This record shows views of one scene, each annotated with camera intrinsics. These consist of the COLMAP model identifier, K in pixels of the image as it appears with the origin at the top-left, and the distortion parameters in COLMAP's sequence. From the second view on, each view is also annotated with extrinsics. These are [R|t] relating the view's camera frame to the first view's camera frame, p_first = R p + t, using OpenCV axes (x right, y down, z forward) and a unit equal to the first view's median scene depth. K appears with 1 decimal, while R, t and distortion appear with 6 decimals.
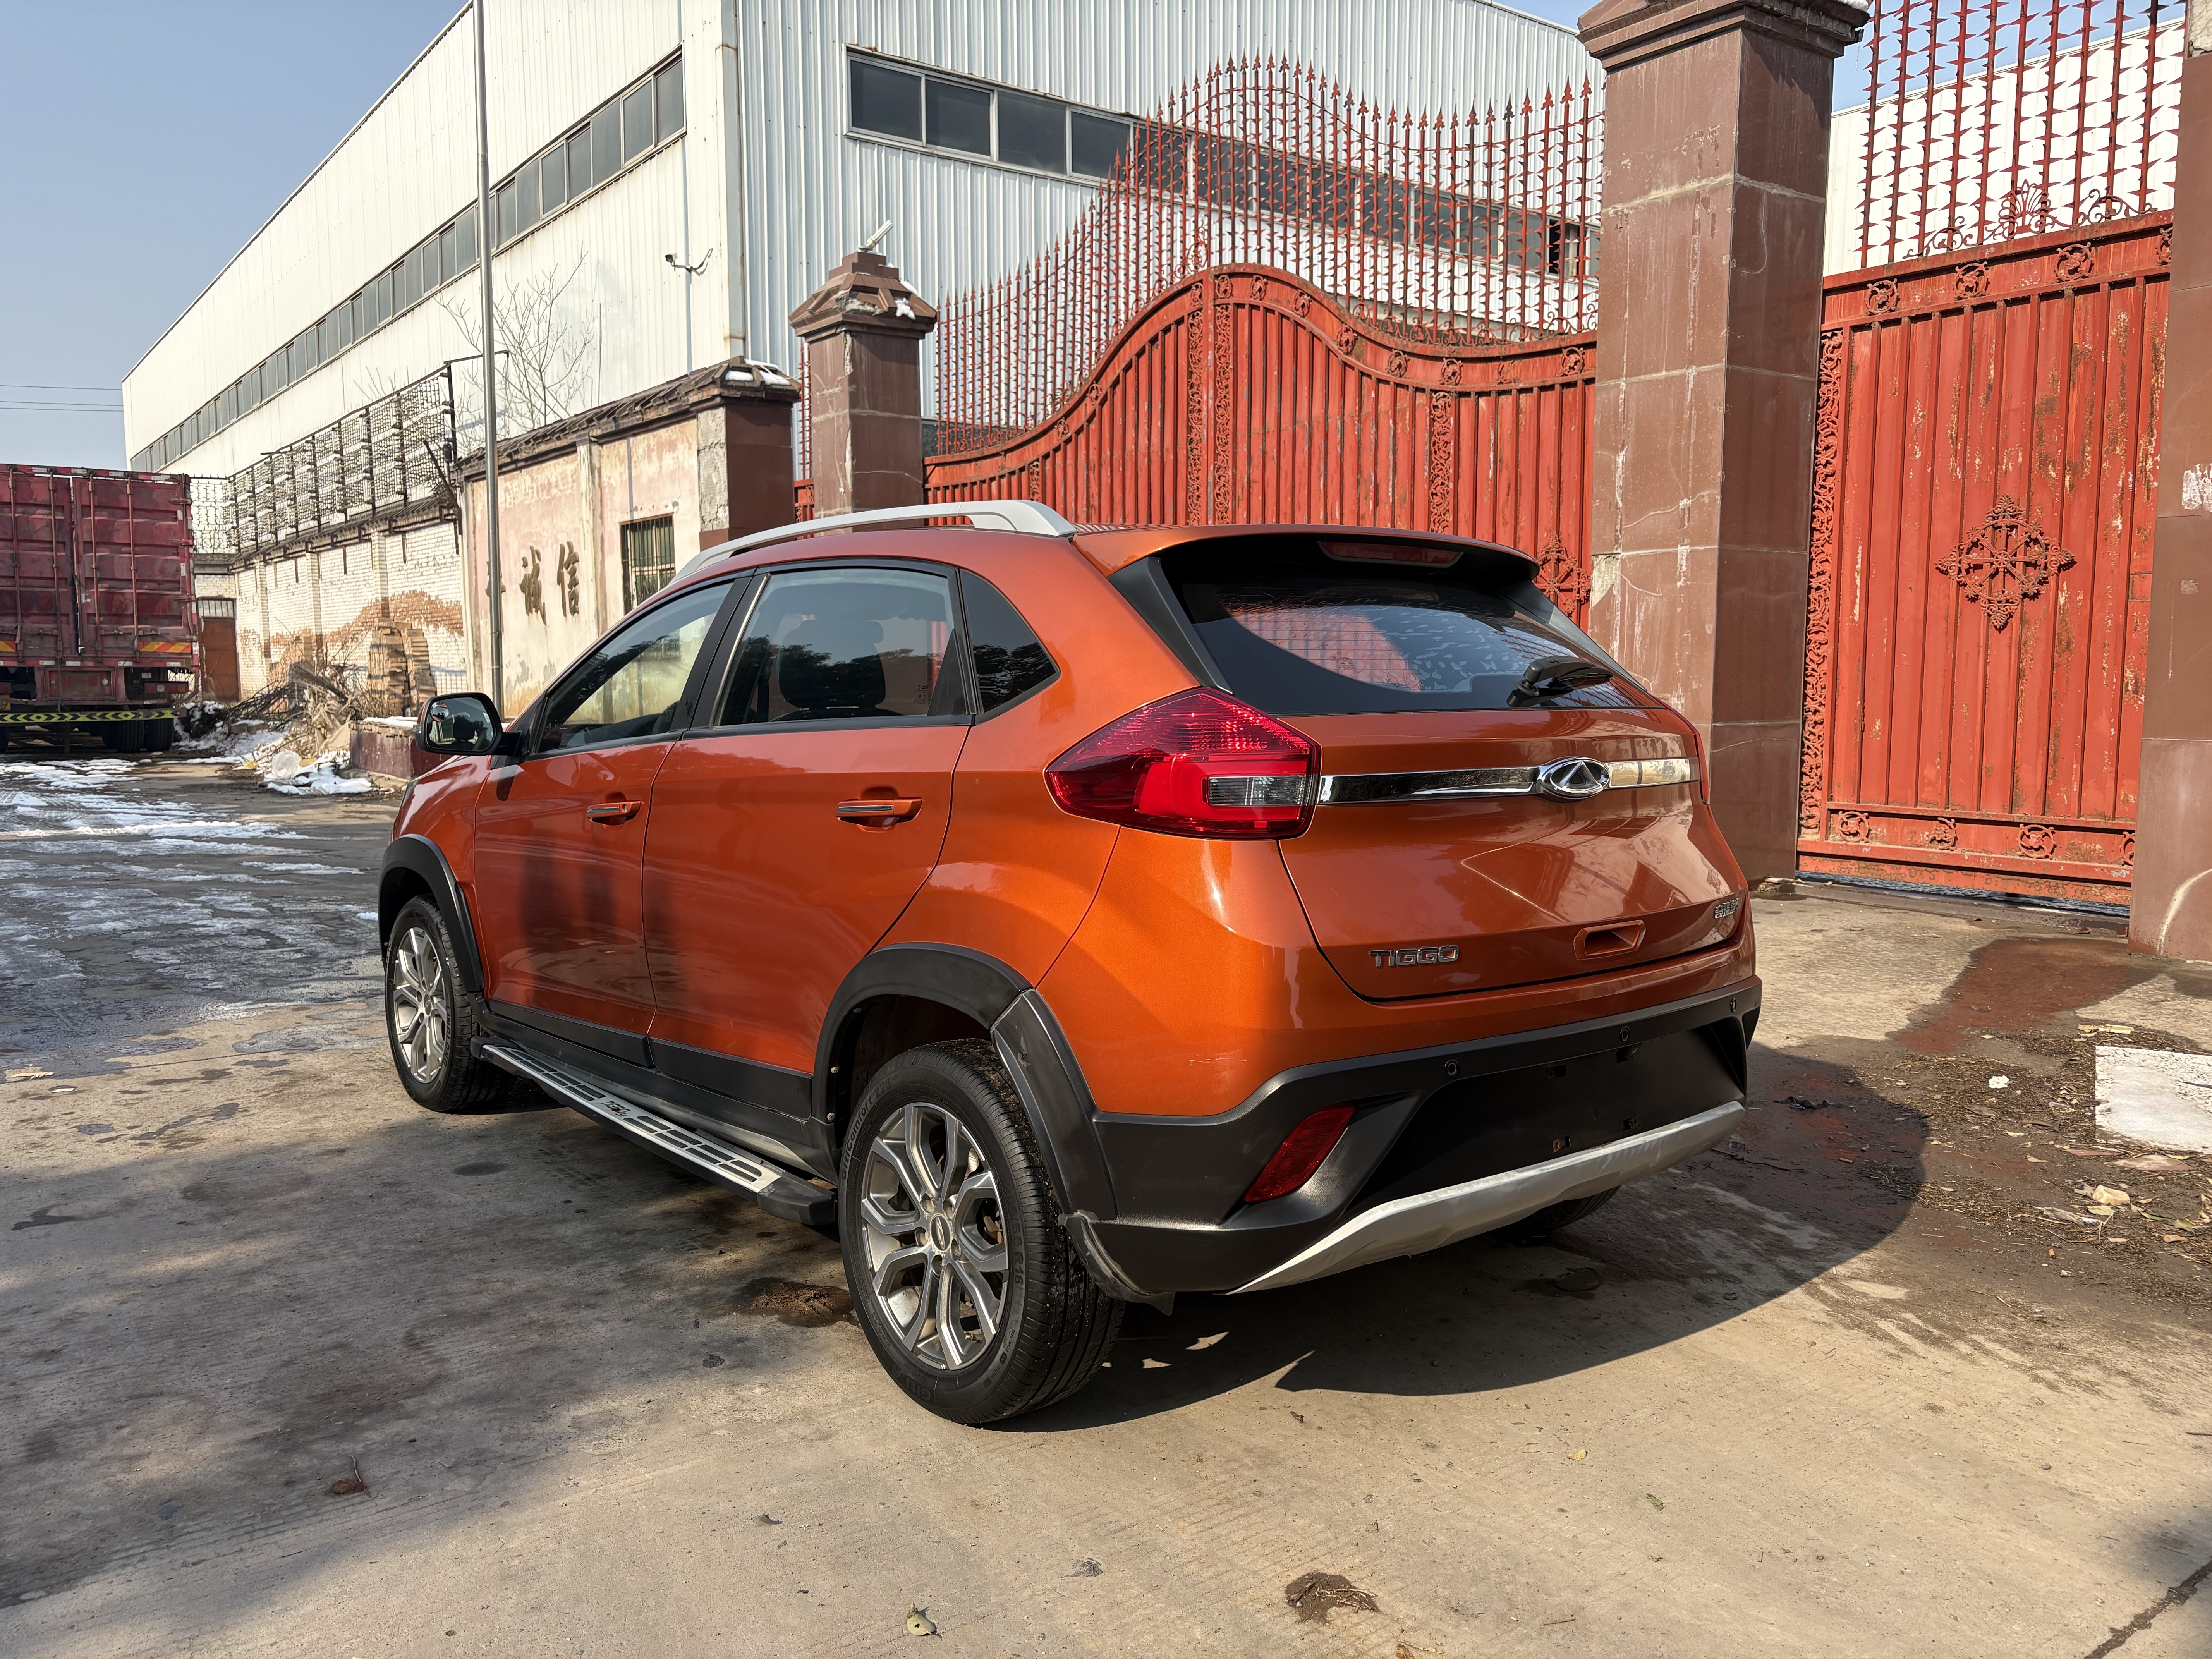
lens RADIAL K [[1682.6, 0, 1107.7], [0, 1682.6, 831.8], [0, 0, 1]] dist [0.037179, -0.027977]
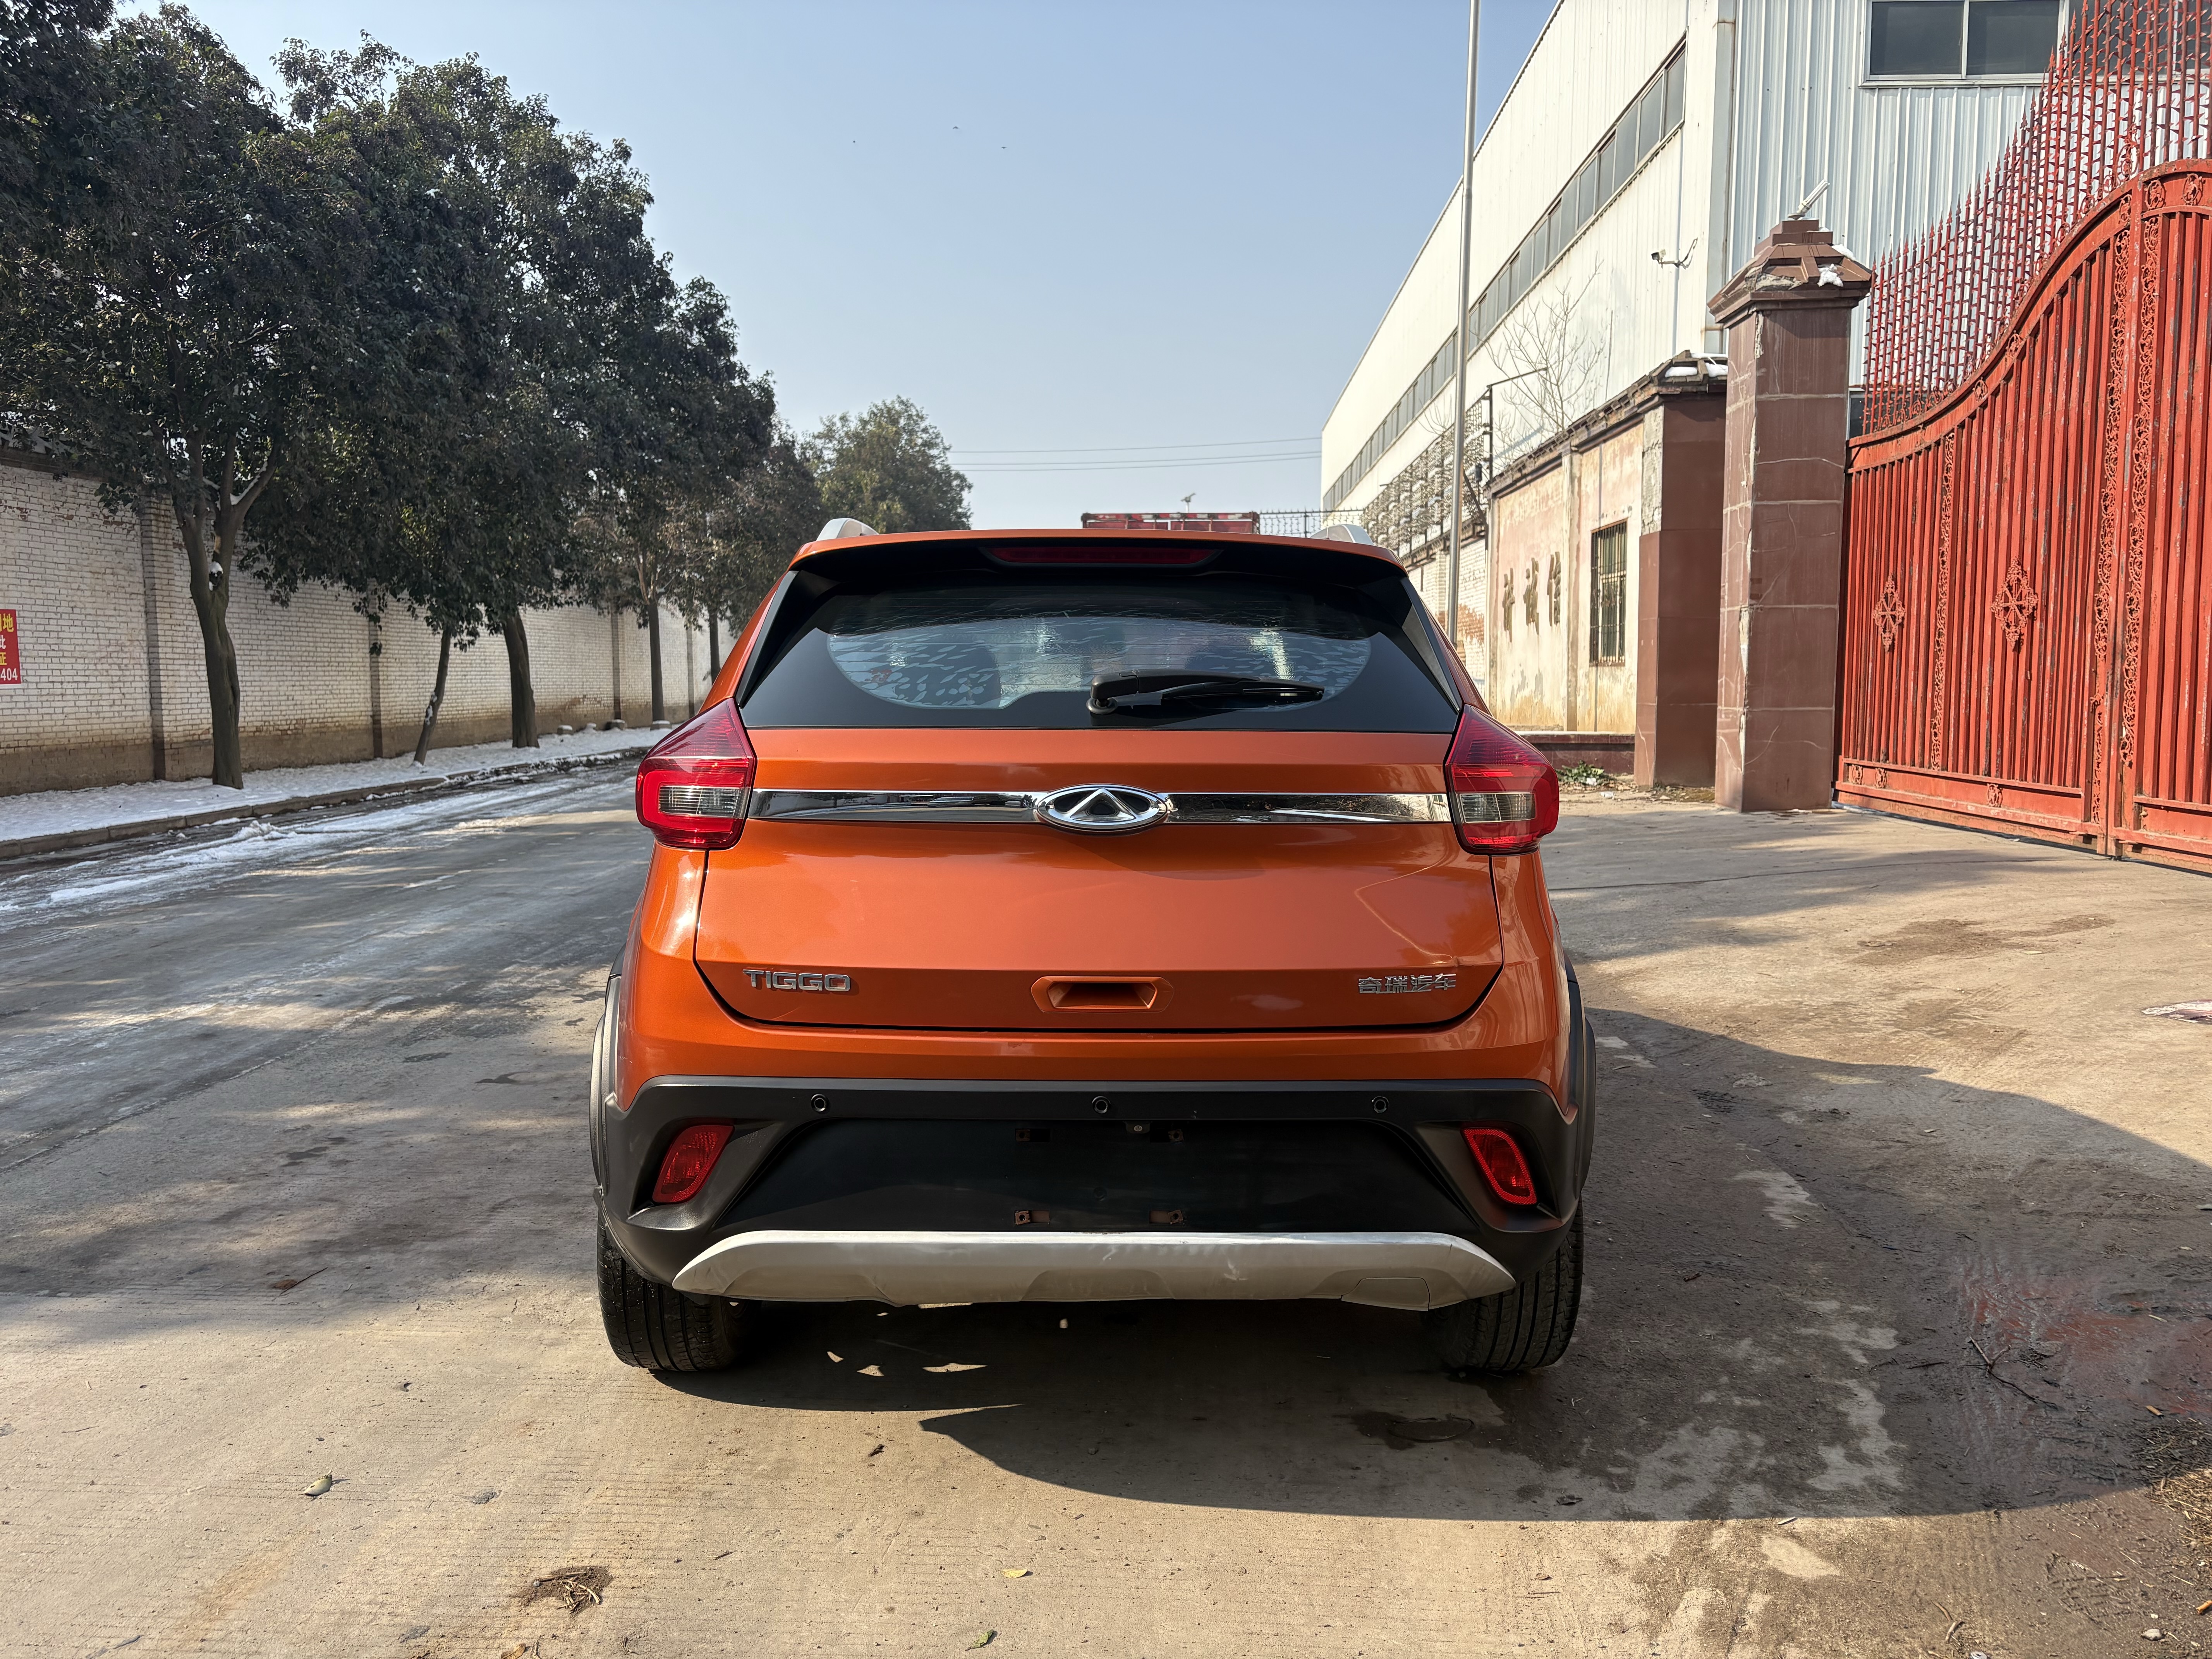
lens RADIAL K [[1682.6, 0, 1106.0], [0, 1682.6, 832.6], [0, 0, 1]] dist [0.037179, -0.027977]
pose [[0.774330, 0.057612, -0.630153, 0.162746], [-0.060213, 0.998036, 0.017257, -0.006777], [0.629910, 0.024580, 0.776279, 0.064269]]
